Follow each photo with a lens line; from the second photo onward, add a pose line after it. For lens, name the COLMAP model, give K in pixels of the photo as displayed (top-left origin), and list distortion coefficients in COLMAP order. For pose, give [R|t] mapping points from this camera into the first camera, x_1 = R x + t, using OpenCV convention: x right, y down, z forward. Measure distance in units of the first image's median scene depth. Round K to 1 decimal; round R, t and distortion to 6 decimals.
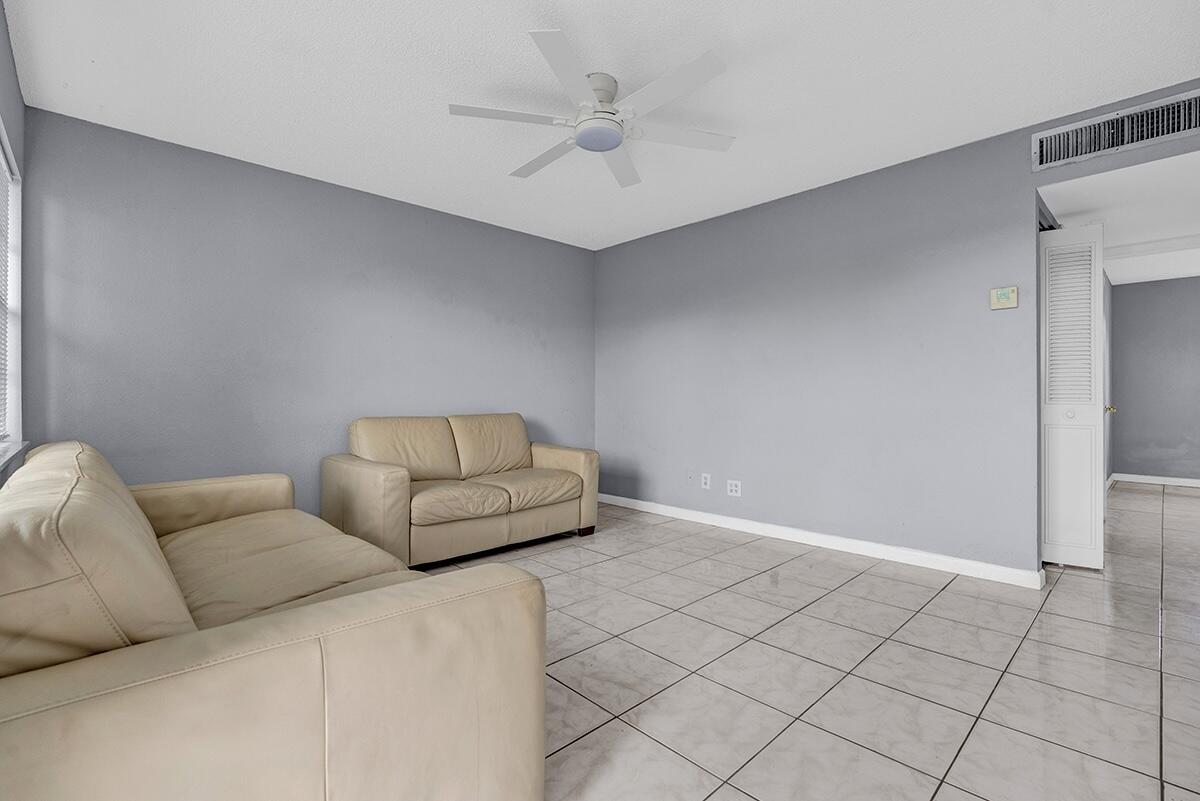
lens RADIAL K [[546.5, 0, 597.1], [0, 546.5, 401.1], [0, 0, 1]] dist [-0.008704, 0.000745]
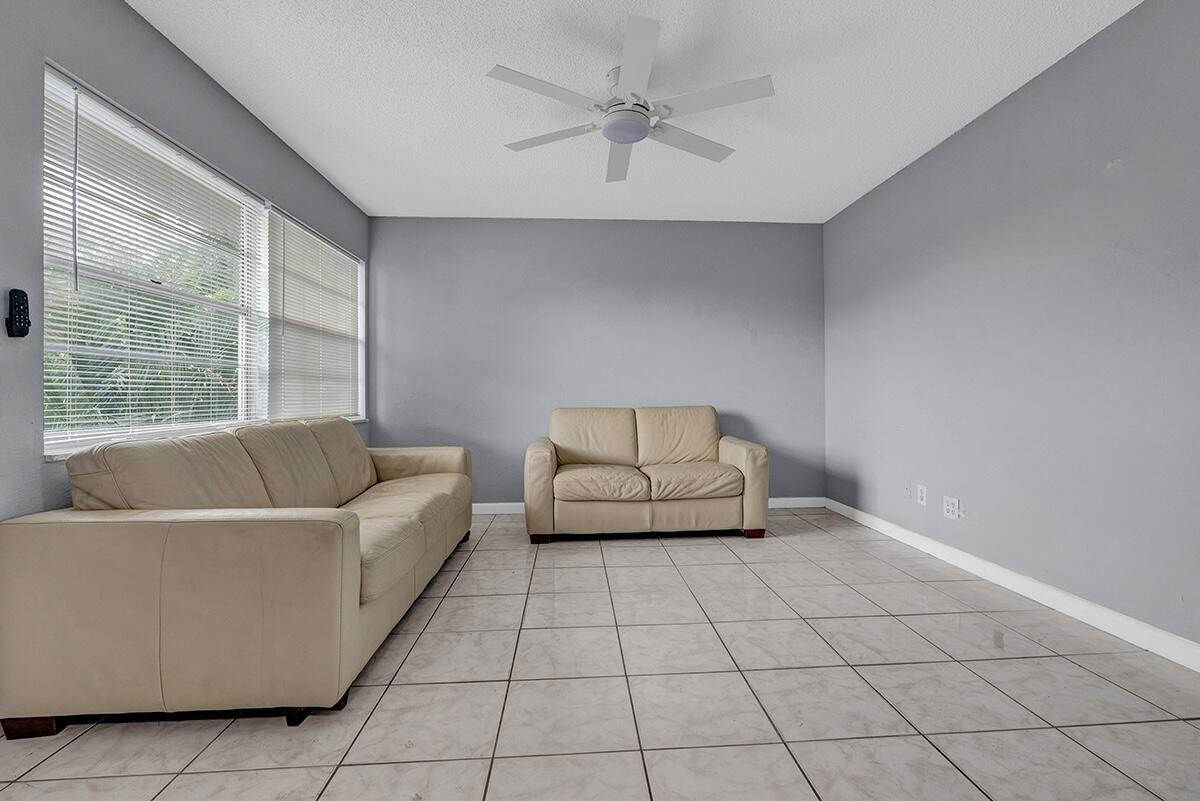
lens RADIAL K [[546.5, 0, 599.3], [0, 546.5, 397.2], [0, 0, 1]] dist [-0.008704, 0.000745]
pose [[0.761934, -0.003586, -0.647645, 0.434649], [0.003589, 0.999993, -0.001314, 0.008505], [0.647645, -0.001323, 0.761941, 0.143177]]
